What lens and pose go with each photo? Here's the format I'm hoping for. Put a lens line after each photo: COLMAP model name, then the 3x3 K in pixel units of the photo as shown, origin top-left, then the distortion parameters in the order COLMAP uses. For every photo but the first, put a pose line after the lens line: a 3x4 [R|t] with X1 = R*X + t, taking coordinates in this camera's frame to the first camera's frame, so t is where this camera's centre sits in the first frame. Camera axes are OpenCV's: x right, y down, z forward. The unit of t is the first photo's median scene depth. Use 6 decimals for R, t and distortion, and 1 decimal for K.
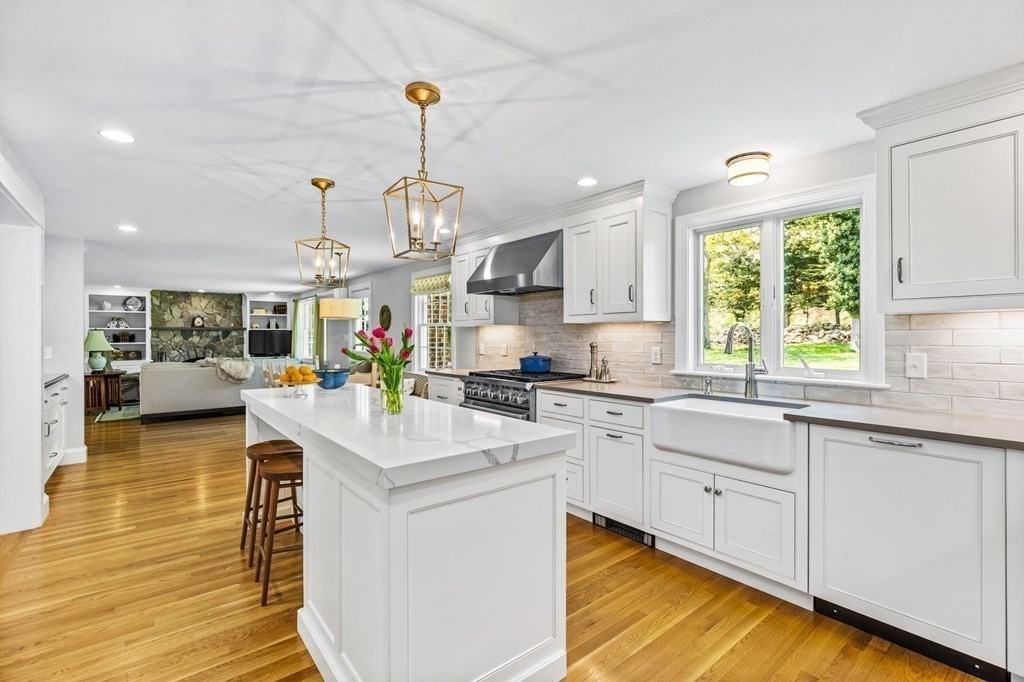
lens RADIAL K [[463.4, 0, 518.6], [0, 463.4, 340.2], [0, 0, 1]] dist [0.001115, 0.000247]
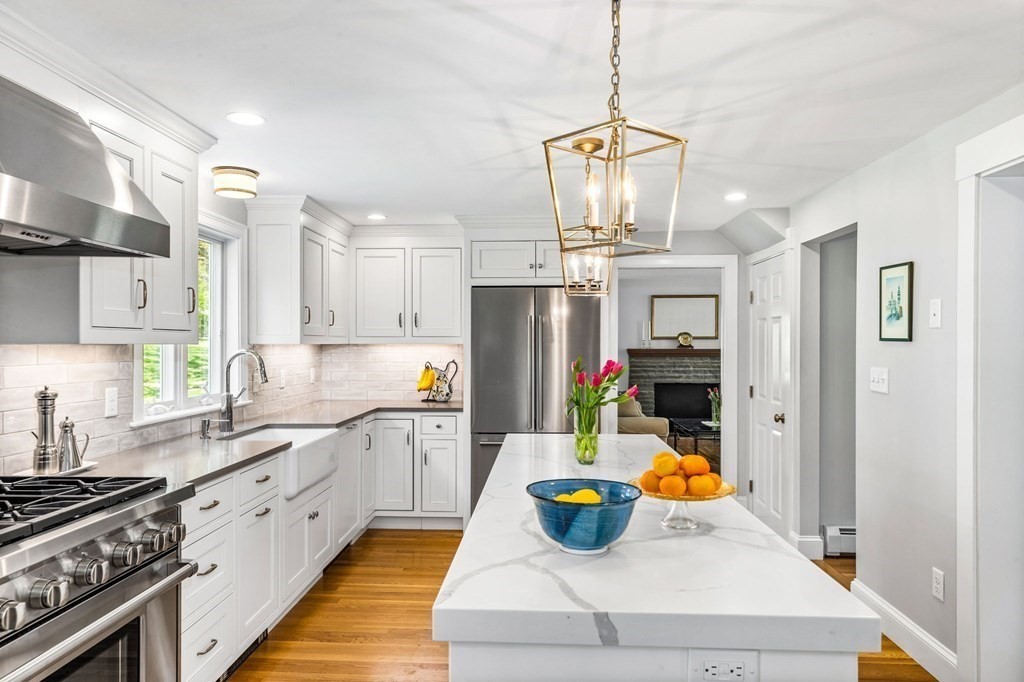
lens RADIAL K [[671.8, 0, 511.9], [0, 671.8, 348.5], [0, 0, 1]] dist [0.004211, -0.003319]
pose [[-0.738155, -0.005492, 0.674608, -0.833031], [0.003777, 0.999918, 0.012273, -0.055617], [-0.674620, 0.011607, -0.738074, 1.675469]]
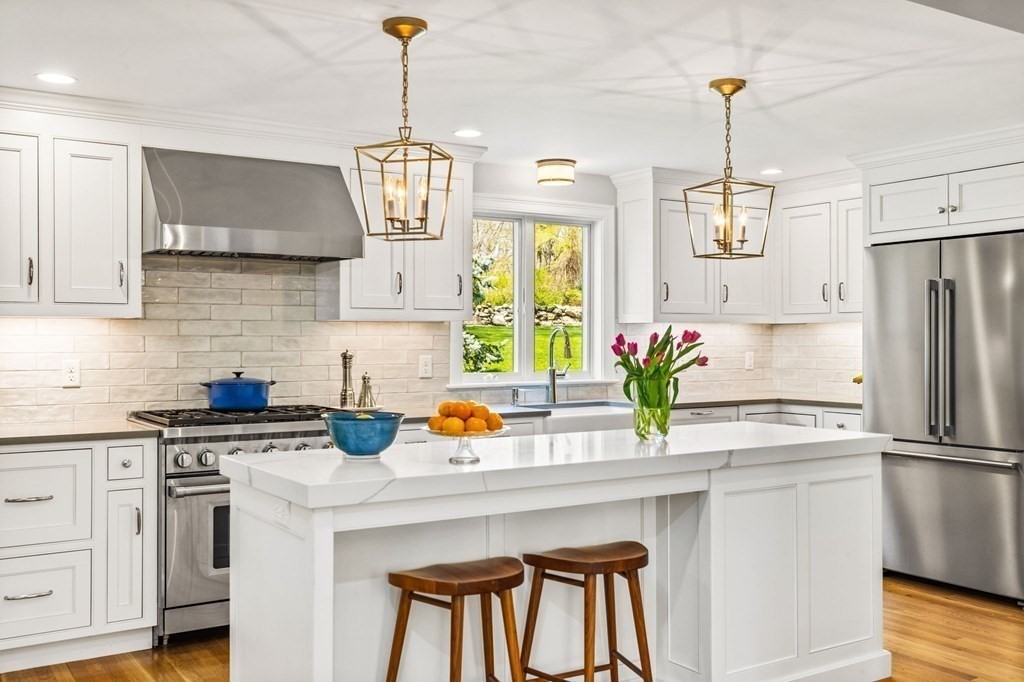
lens RADIAL K [[997.0, 0, 512.2], [0, 997.0, 335.3], [0, 0, 1]] dist [0.018654, 0.000000]
pose [[0.104614, 0.000495, 0.994513, -1.682105], [0.009616, 0.999953, -0.001509, -0.018123], [-0.994466, 0.009721, 0.104604, 0.905743]]
